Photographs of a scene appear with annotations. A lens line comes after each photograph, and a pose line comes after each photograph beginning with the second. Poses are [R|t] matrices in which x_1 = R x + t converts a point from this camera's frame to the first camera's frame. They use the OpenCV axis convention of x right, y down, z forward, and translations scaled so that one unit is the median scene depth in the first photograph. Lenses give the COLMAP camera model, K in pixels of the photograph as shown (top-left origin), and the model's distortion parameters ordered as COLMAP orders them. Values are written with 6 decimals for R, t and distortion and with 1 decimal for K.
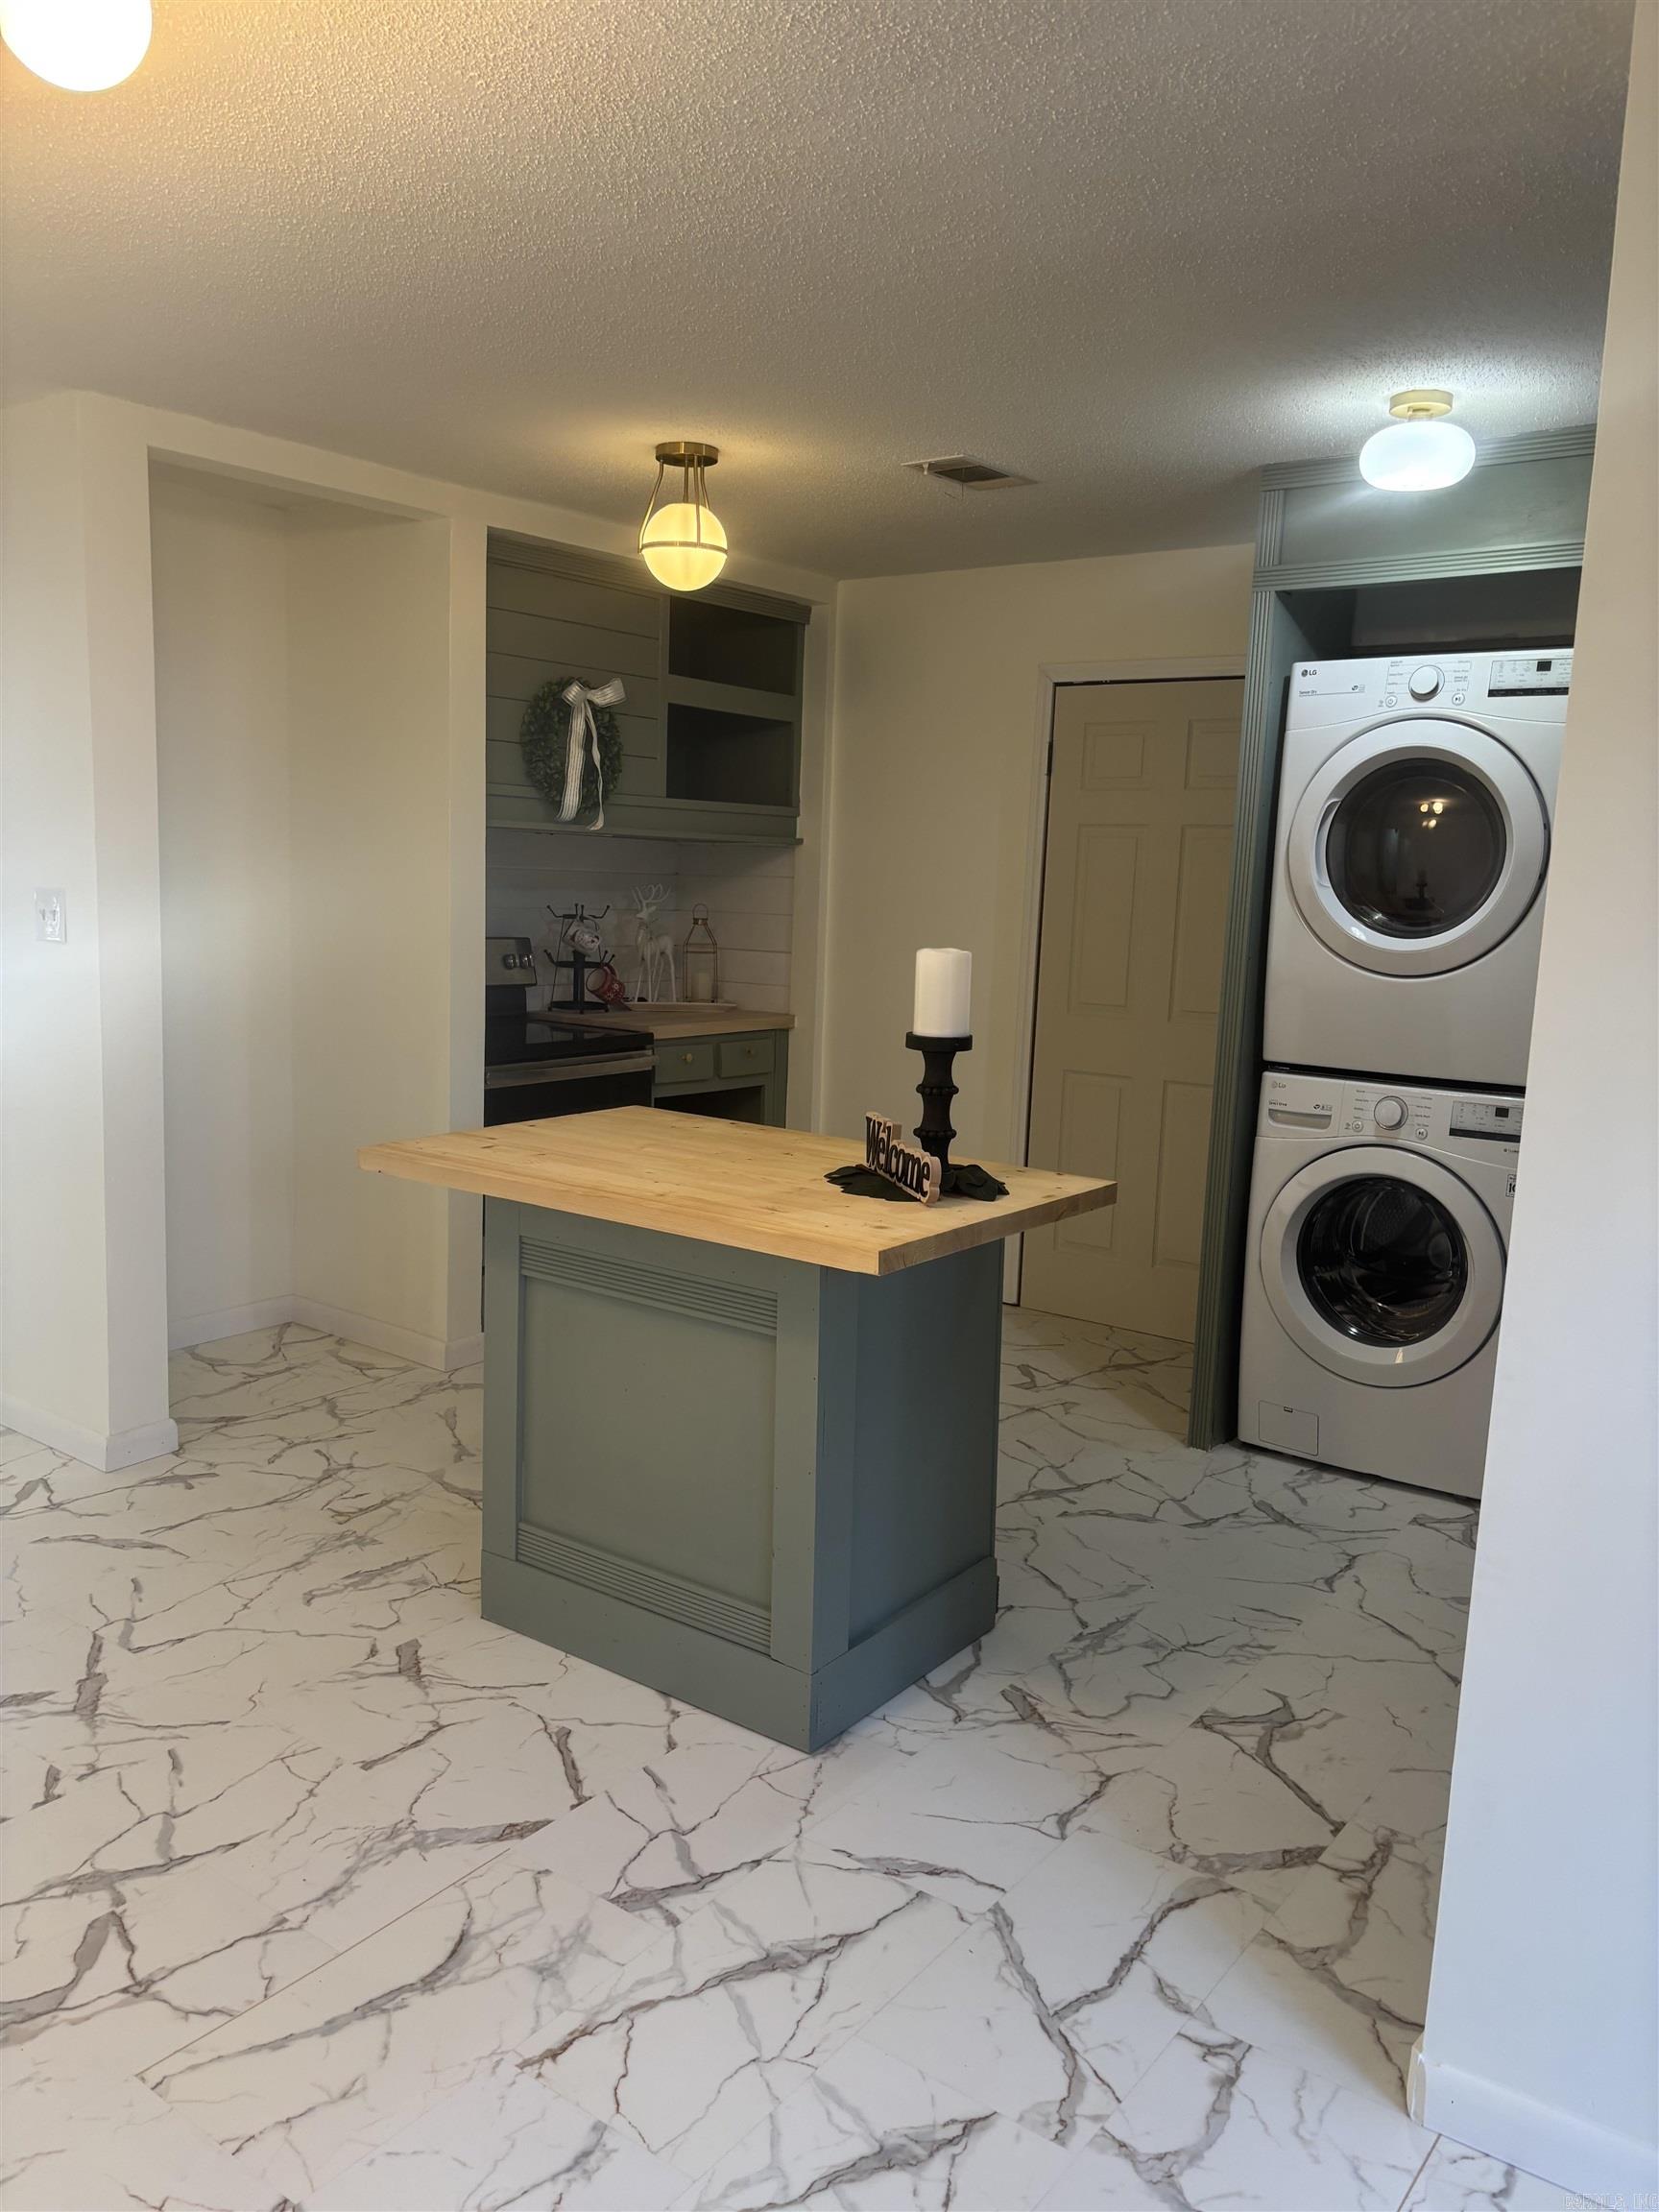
lens RADIAL K [[1668.7, 0, 819.5], [0, 1668.7, 1119.2], [0, 0, 1]] dist [0.040843, -0.049908]
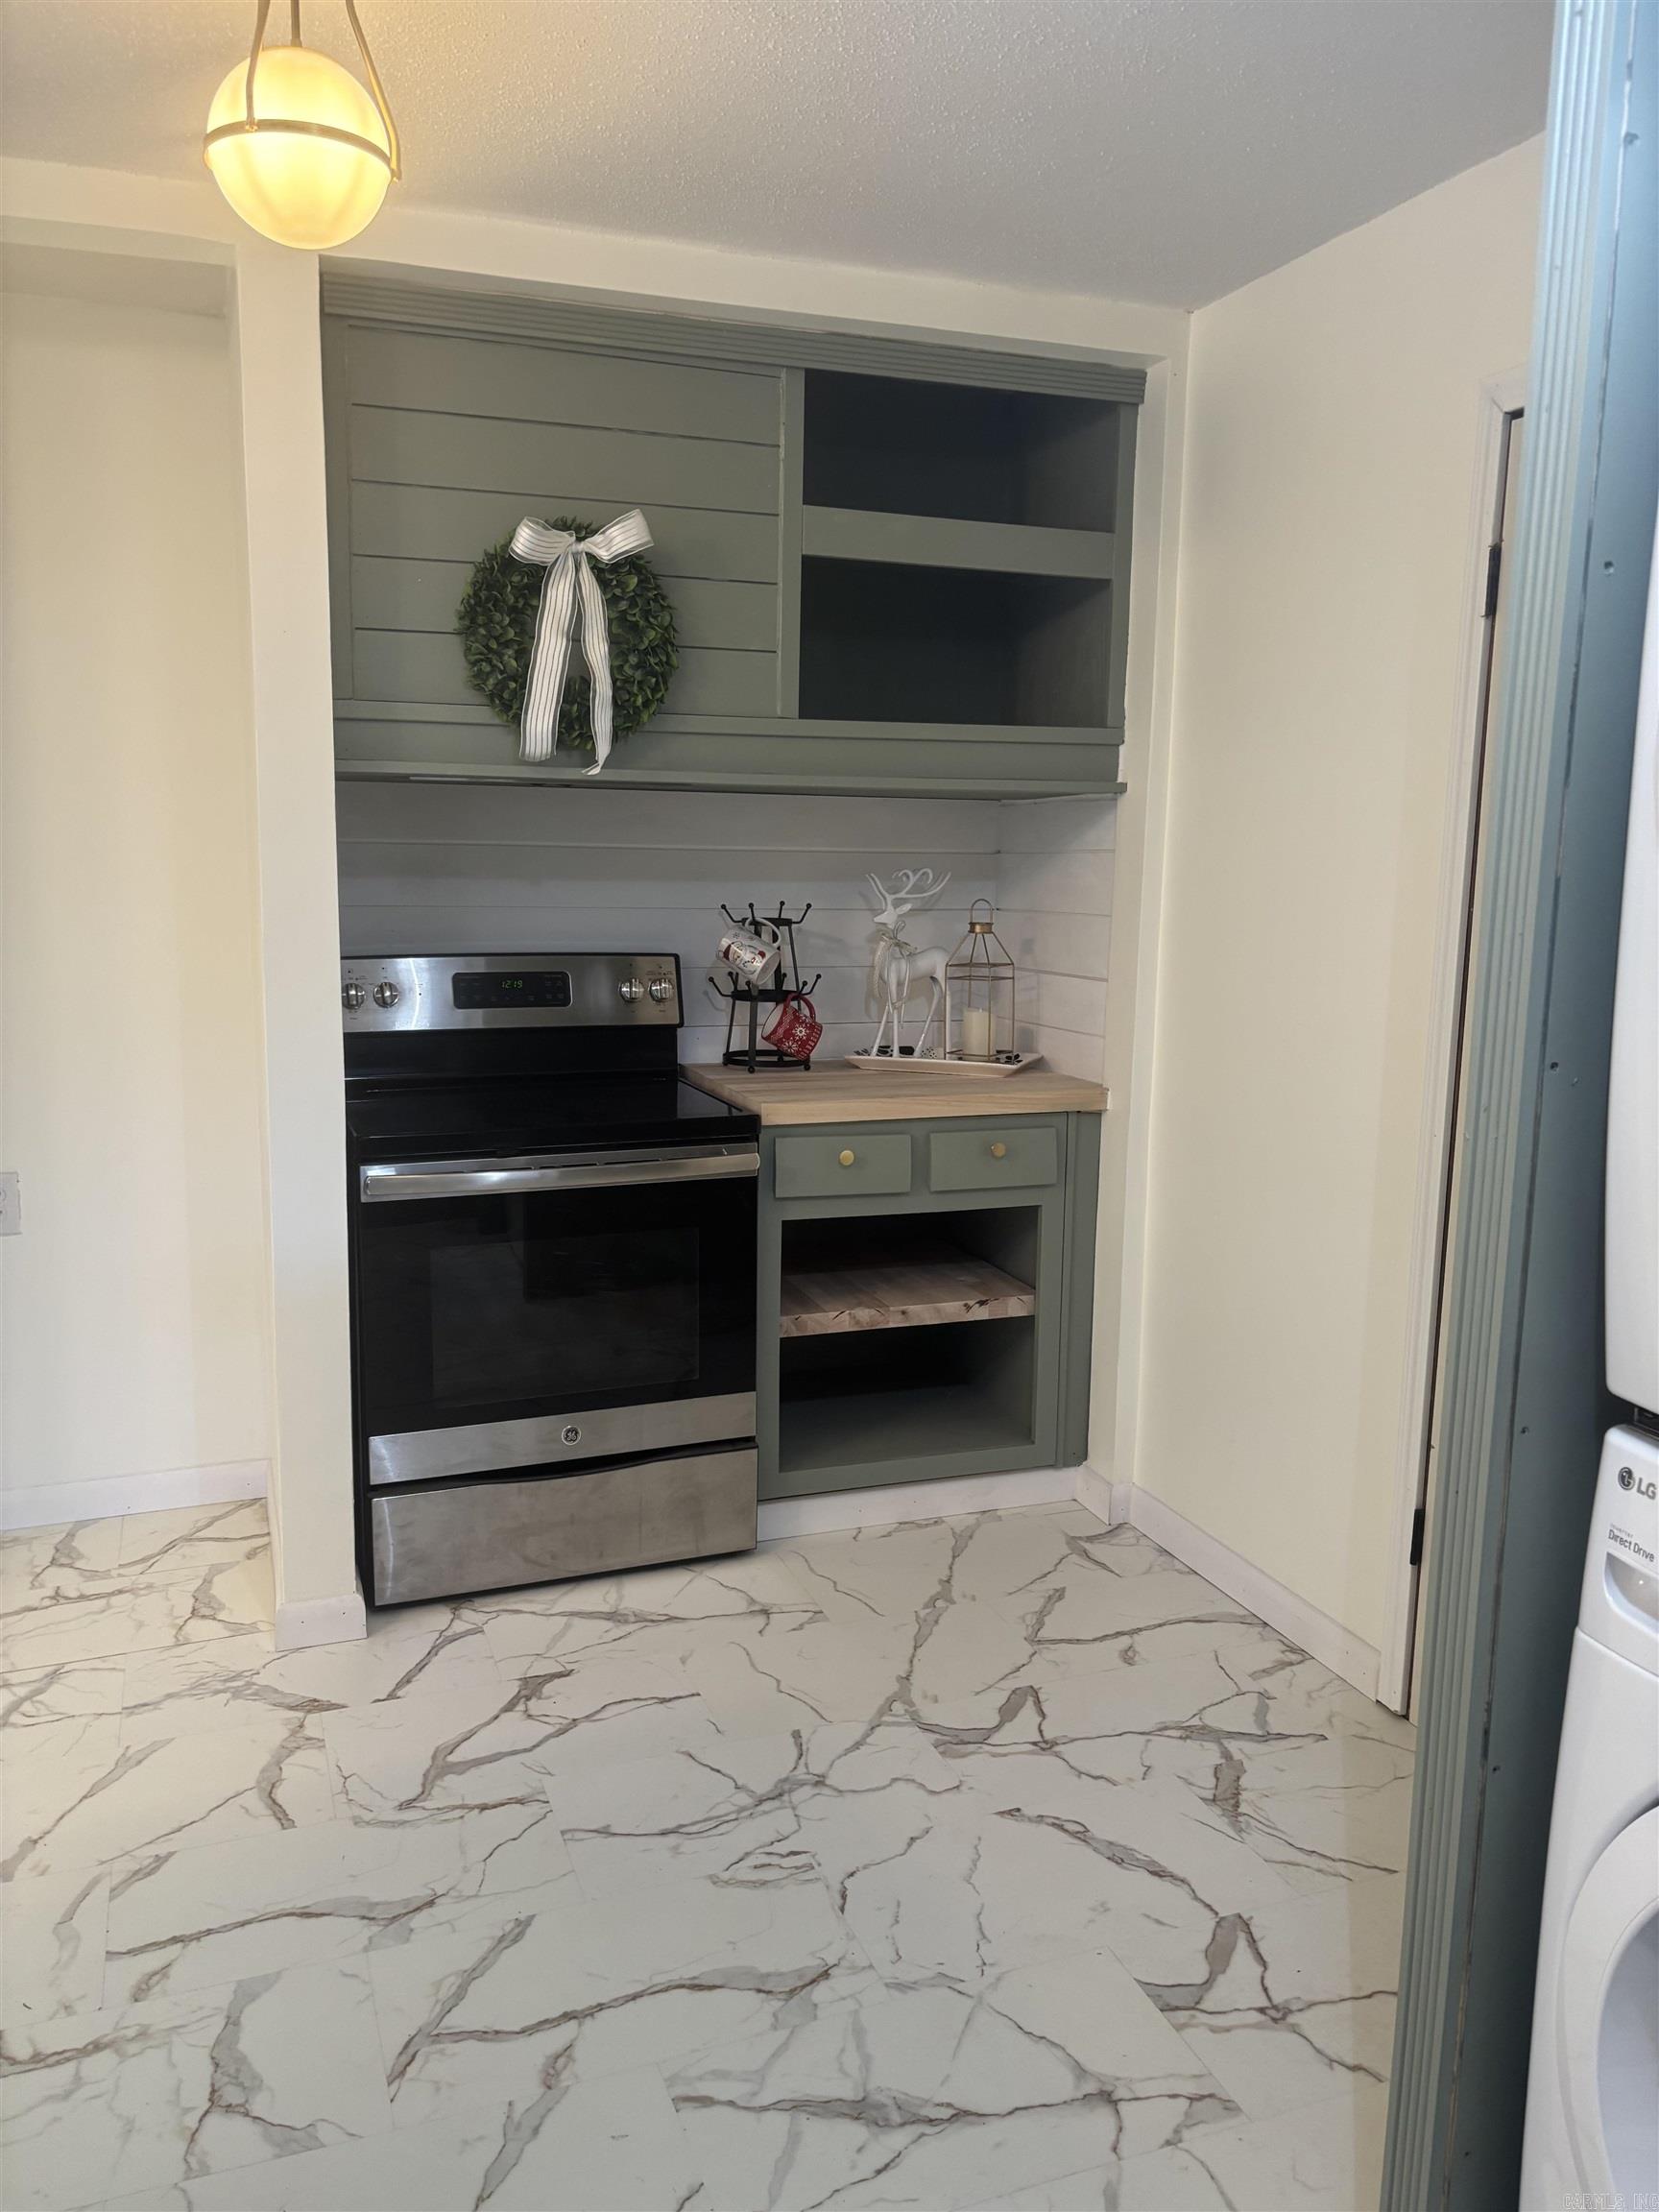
lens RADIAL K [[1668.7, 0, 802.9], [0, 1668.7, 1103.5], [0, 0, 1]] dist [0.040843, -0.049908]
pose [[0.837991, 0.059399, -0.542441, 0.329966], [-0.064339, 0.997879, 0.009876, -0.087854], [0.541877, 0.026625, 0.840036, 0.709062]]
